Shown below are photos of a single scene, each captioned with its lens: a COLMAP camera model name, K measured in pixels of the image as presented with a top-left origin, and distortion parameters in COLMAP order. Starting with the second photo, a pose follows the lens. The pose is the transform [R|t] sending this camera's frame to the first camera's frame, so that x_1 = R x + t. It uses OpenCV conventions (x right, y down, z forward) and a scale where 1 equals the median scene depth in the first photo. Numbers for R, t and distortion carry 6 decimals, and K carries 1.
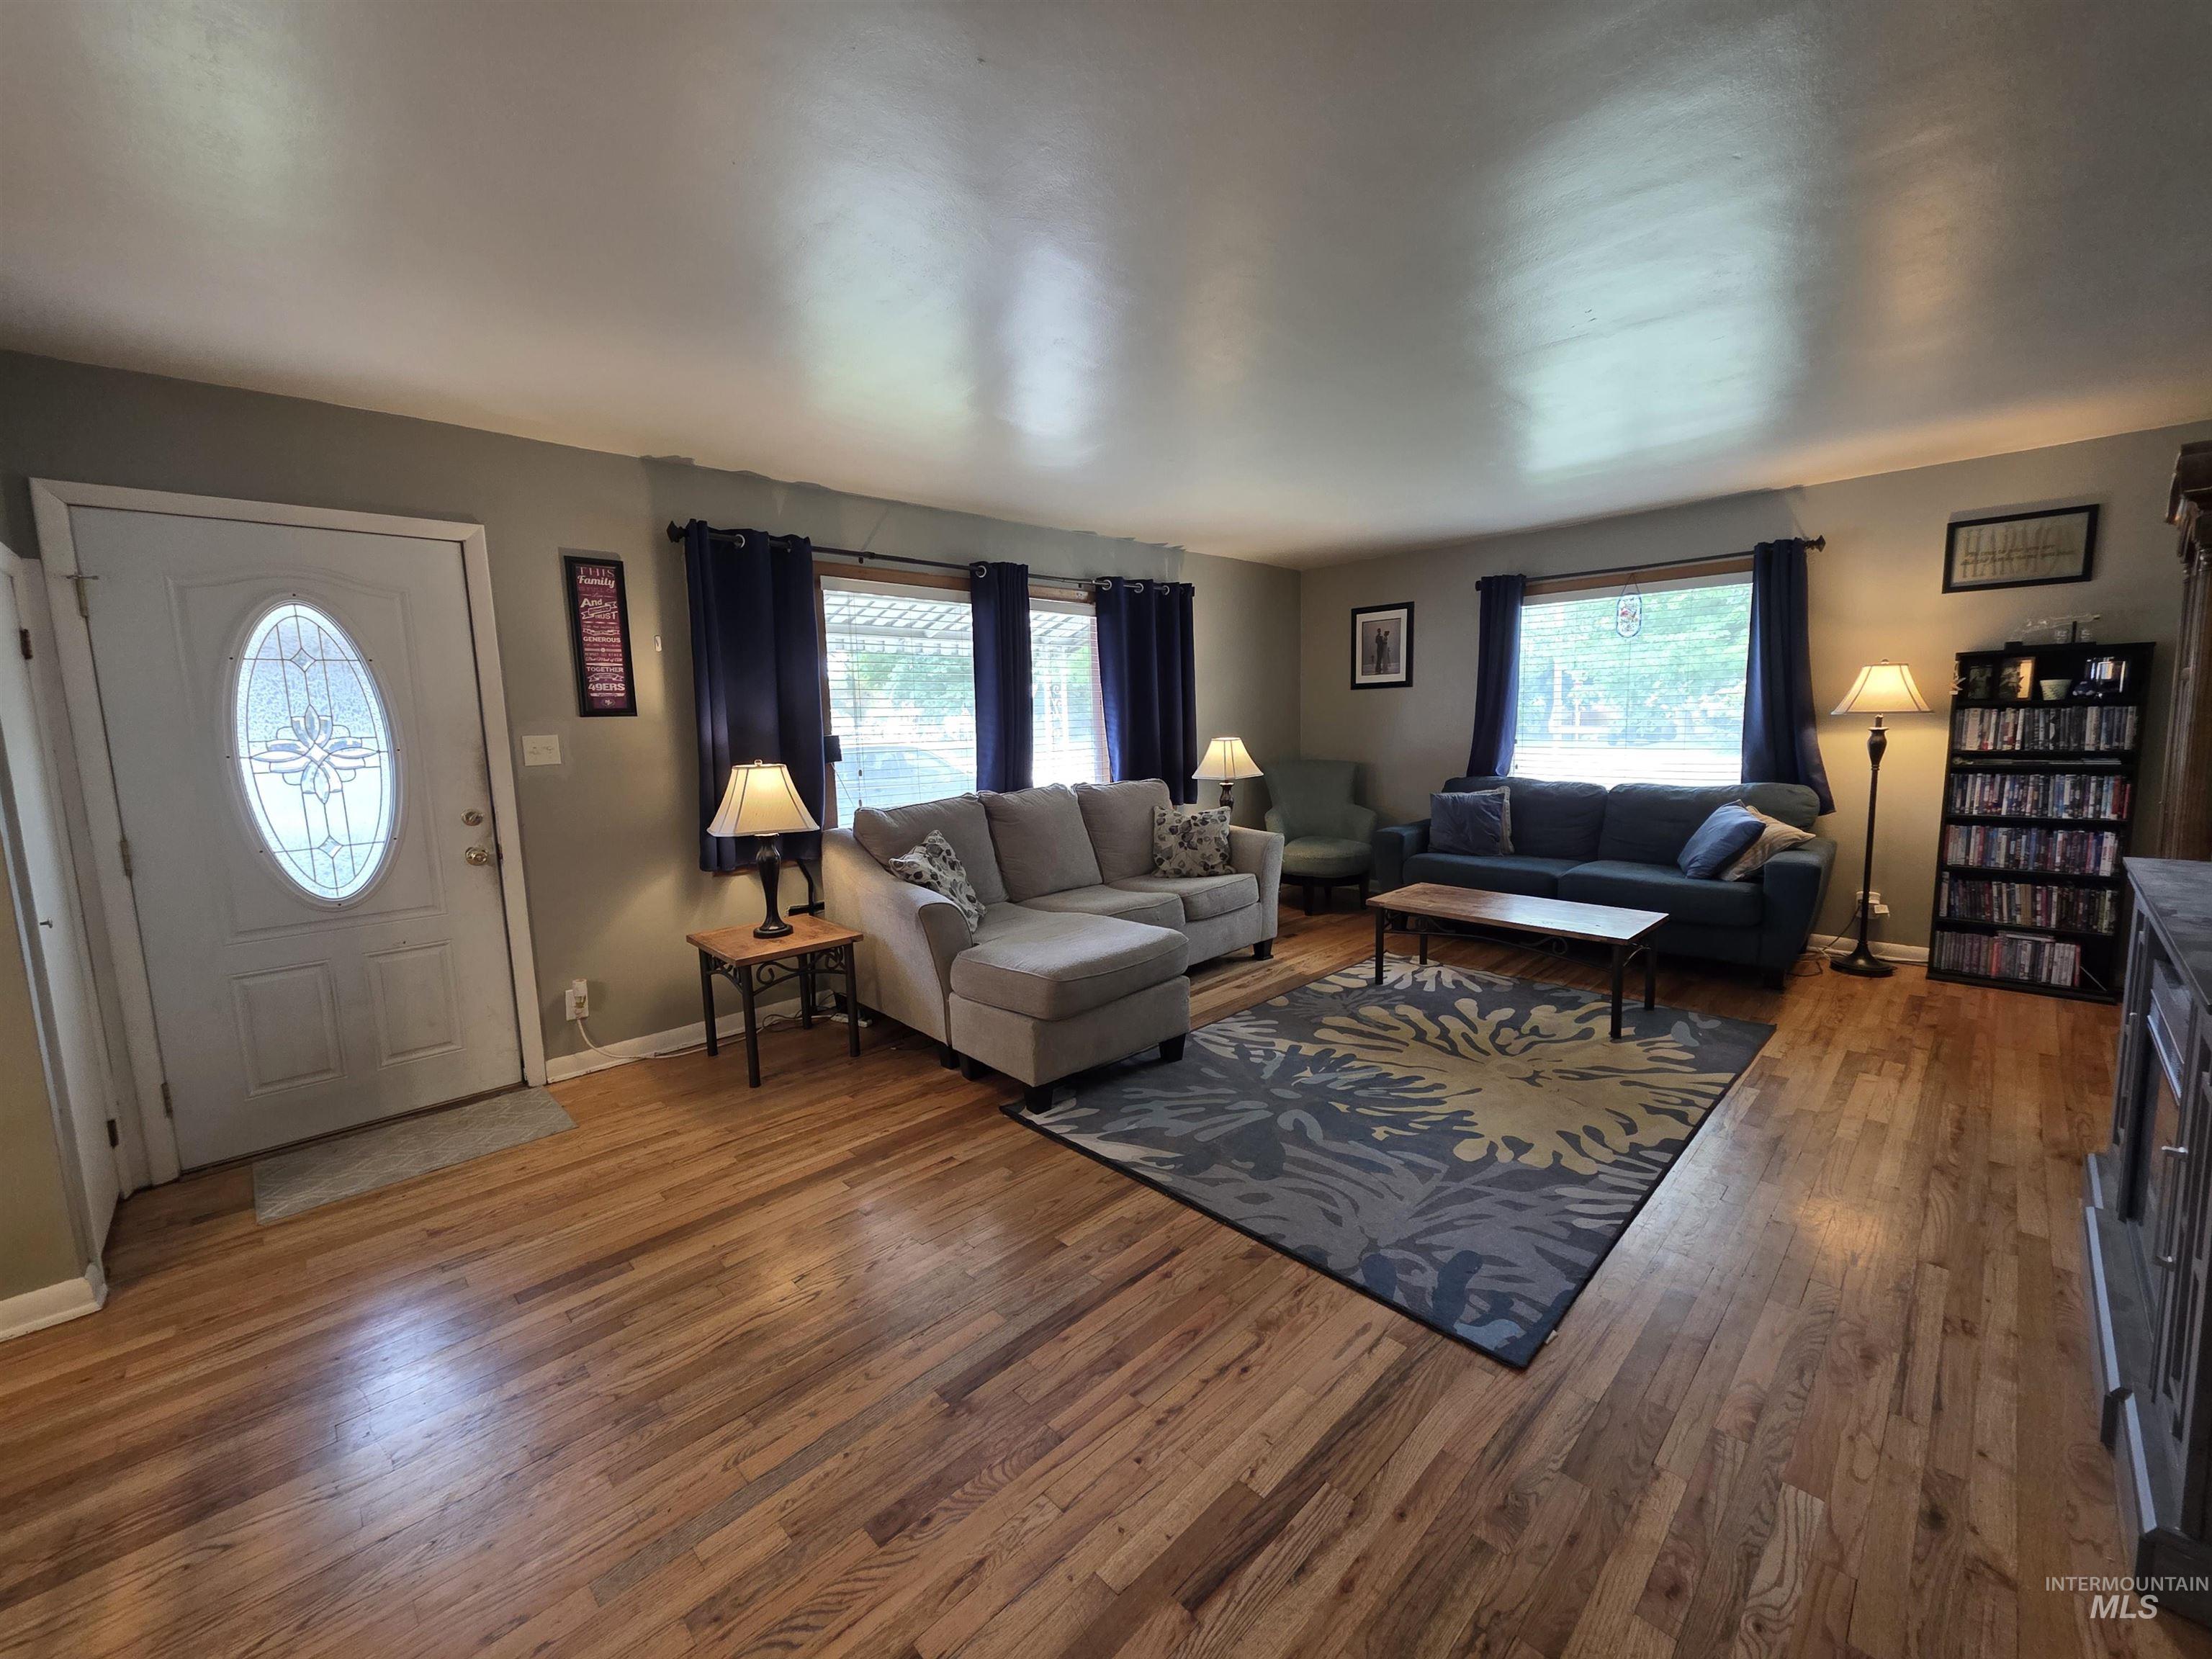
lens RADIAL K [[879.2, 0, 1117.2], [0, 879.2, 825.0], [0, 0, 1]] dist [0.003614, -0.001196]
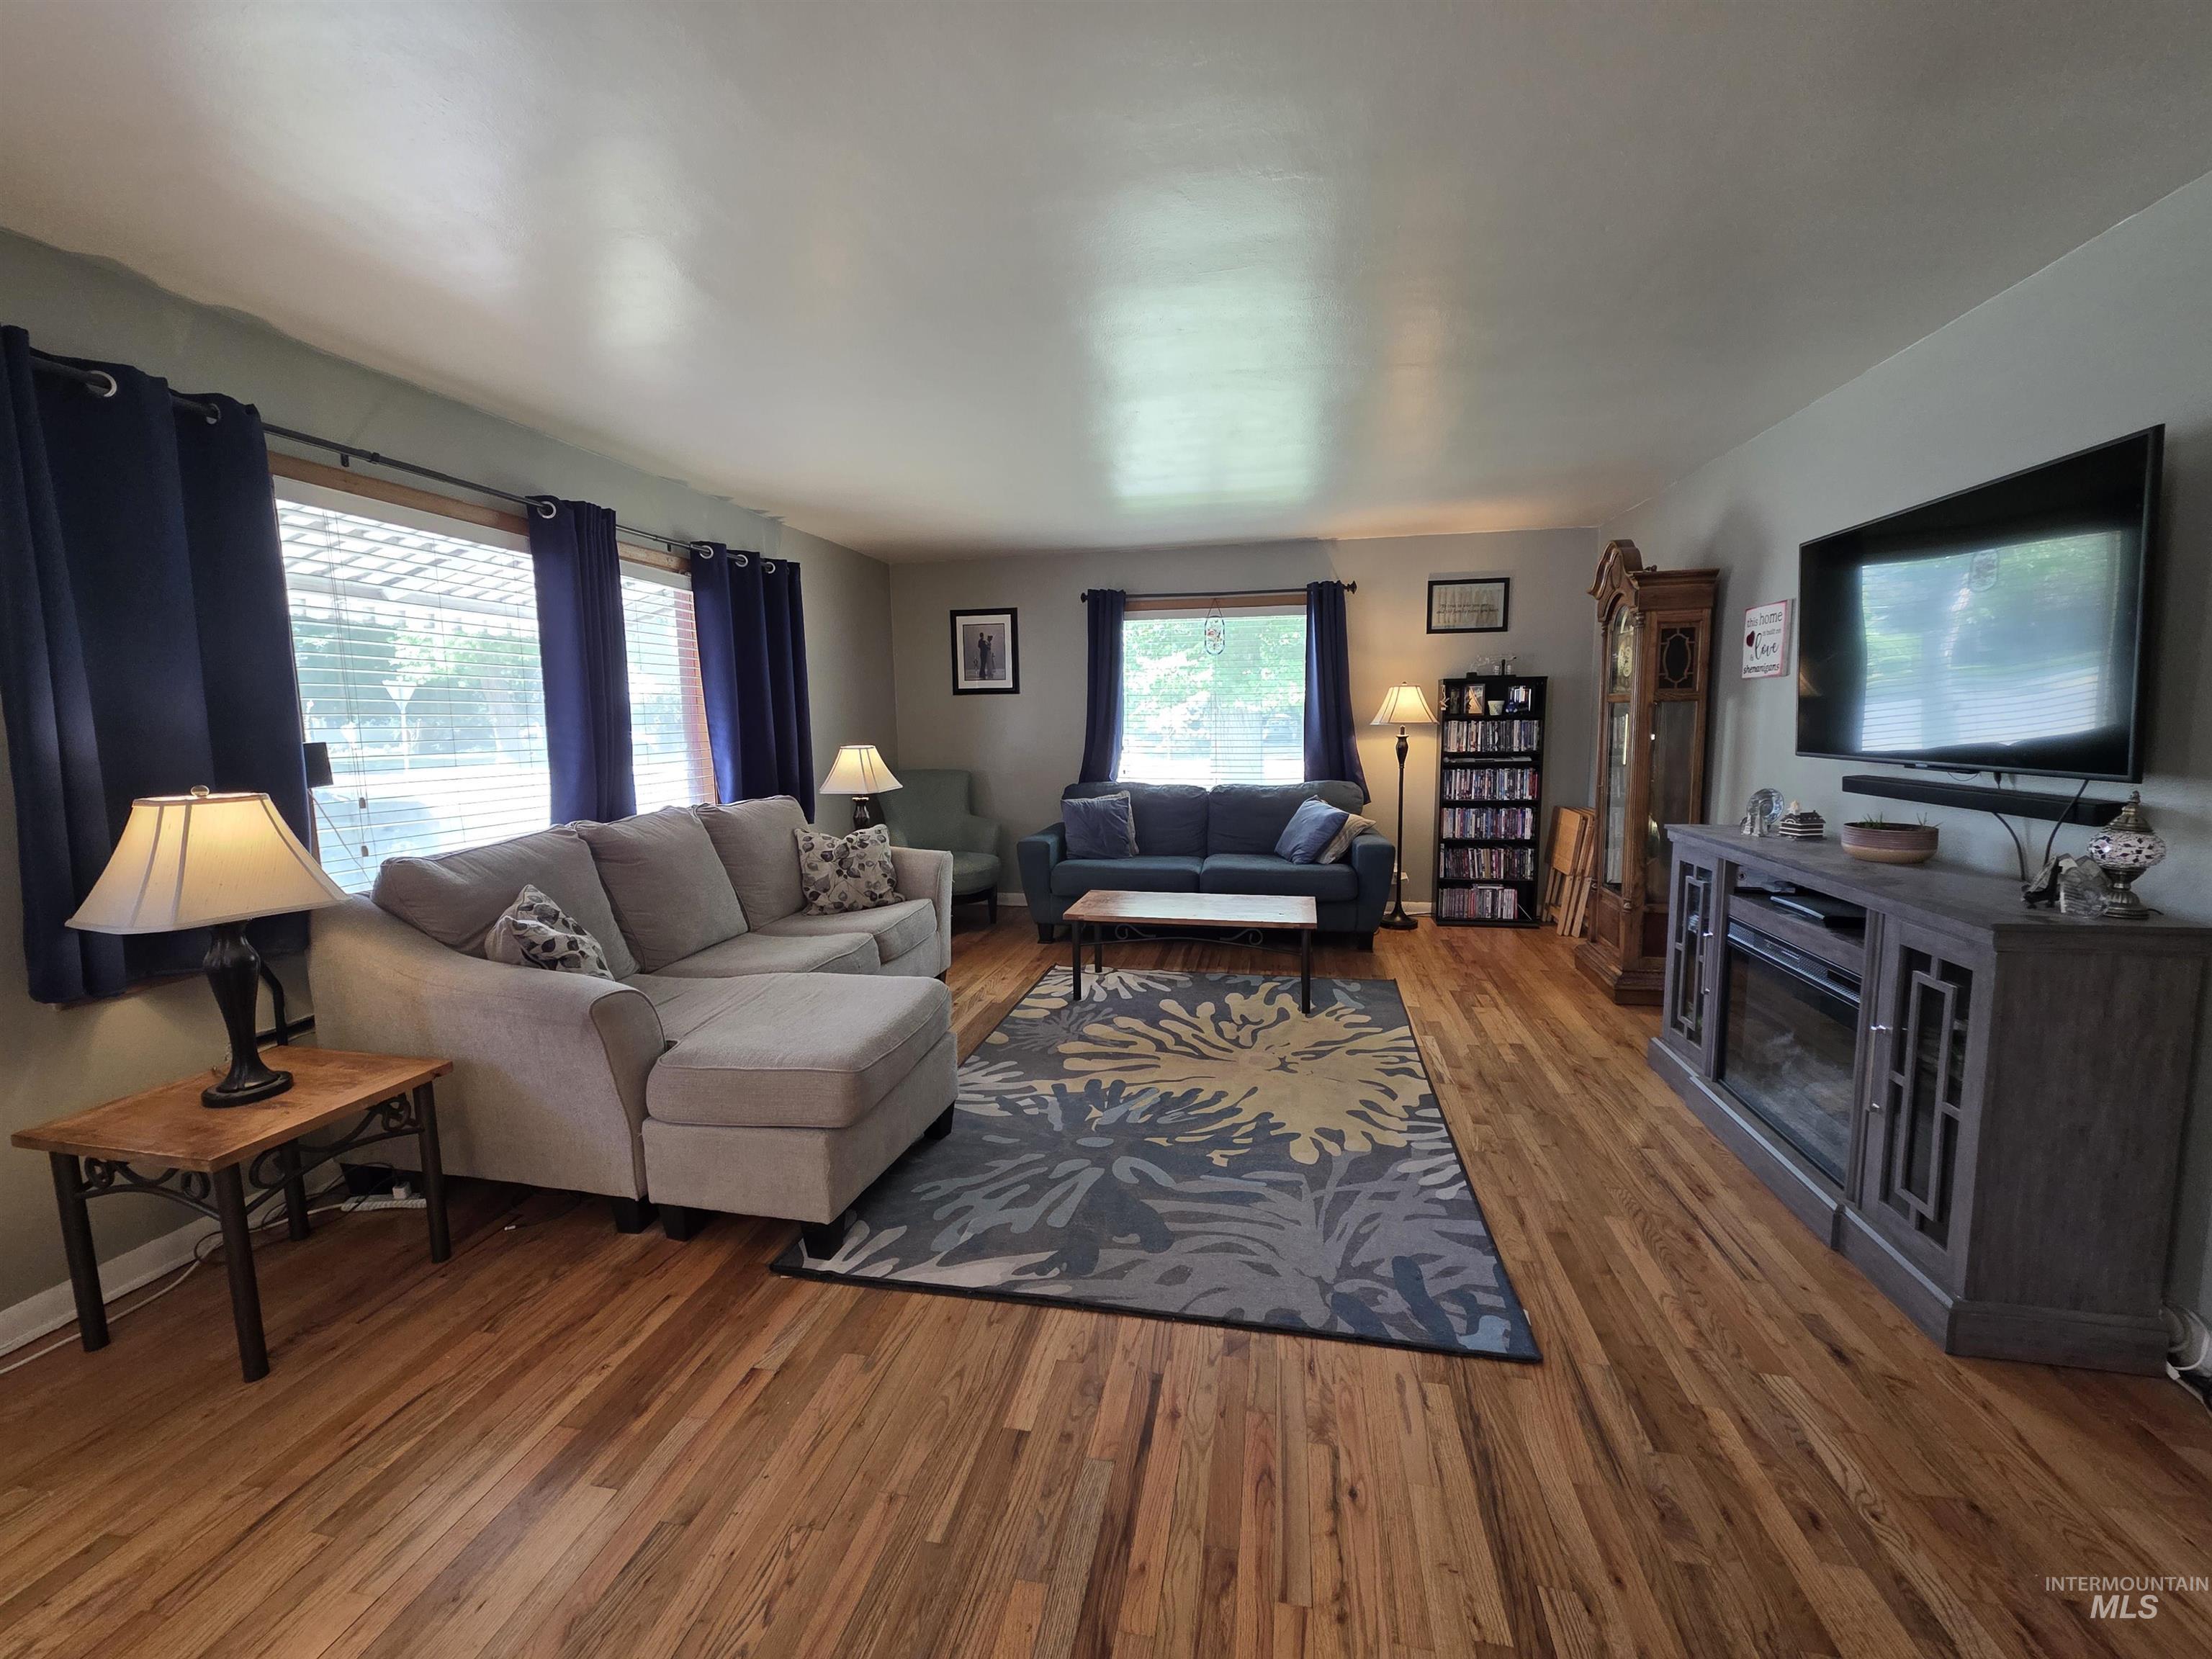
lens RADIAL K [[879.2, 0, 1118.5], [0, 879.2, 826.0], [0, 0, 1]] dist [0.003614, -0.001196]
pose [[0.822895, -0.056135, 0.565414, -0.246565], [0.061882, 0.998043, 0.009024, -0.018612], [-0.564814, 0.027564, 0.824758, 0.216946]]
